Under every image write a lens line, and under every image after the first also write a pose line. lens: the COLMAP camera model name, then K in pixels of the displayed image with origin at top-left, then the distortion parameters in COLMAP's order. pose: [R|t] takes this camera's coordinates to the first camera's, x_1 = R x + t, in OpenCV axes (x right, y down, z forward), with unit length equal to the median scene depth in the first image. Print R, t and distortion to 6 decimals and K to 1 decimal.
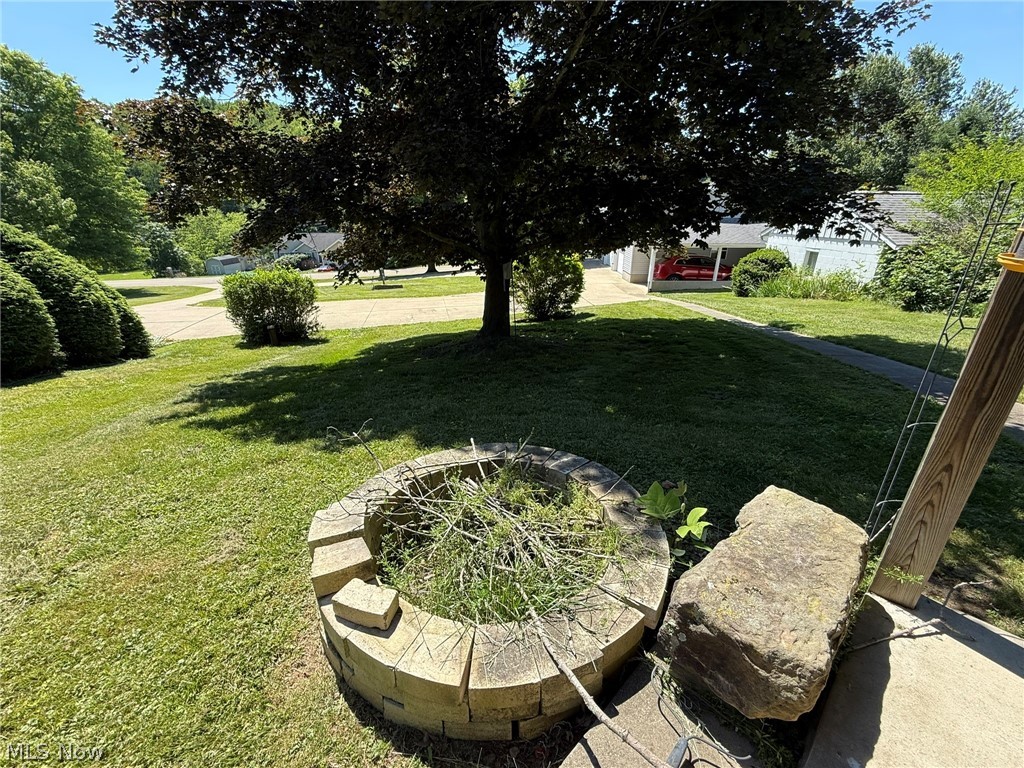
lens RADIAL K [[408.1, 0, 509.2], [0, 408.1, 382.3], [0, 0, 1]] dist [-0.000472, -0.000122]
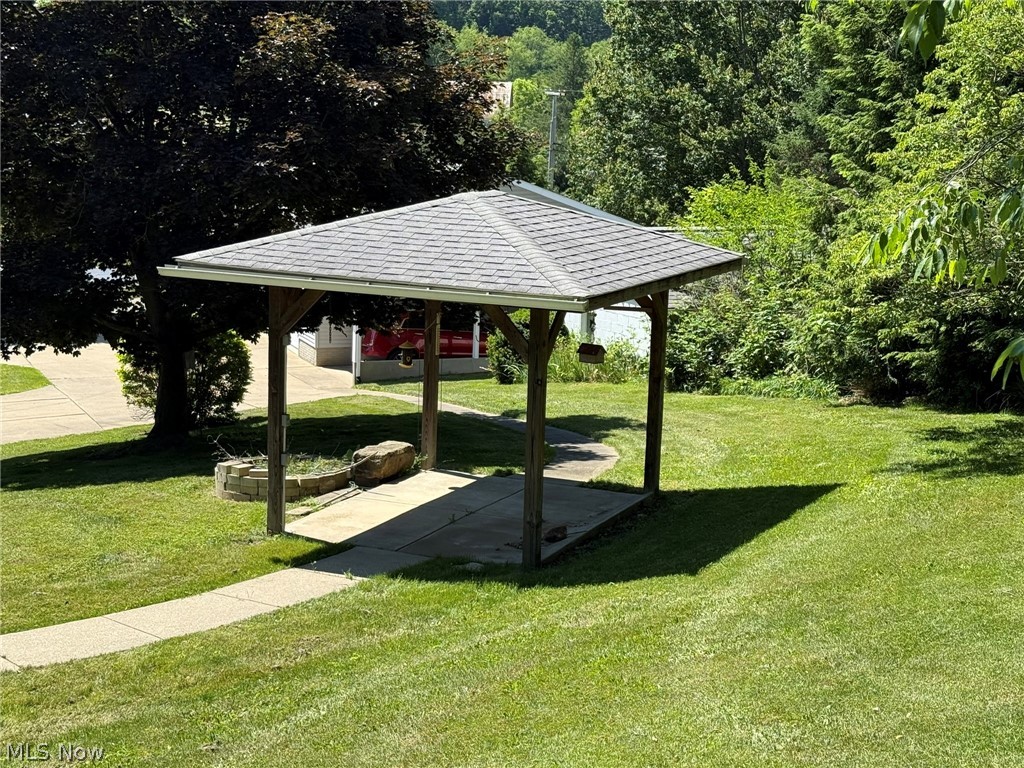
lens RADIAL K [[1662.6, 0, 512.0], [0, 1662.6, 384.0], [0, 0, 1]] dist [0.042535, 0.096266]
pose [[0.918045, -0.033986, 0.395017, -0.443832], [0.122475, 0.971900, -0.201021, 0.329567], [-0.377085, 0.232926, 0.896411, -1.390210]]
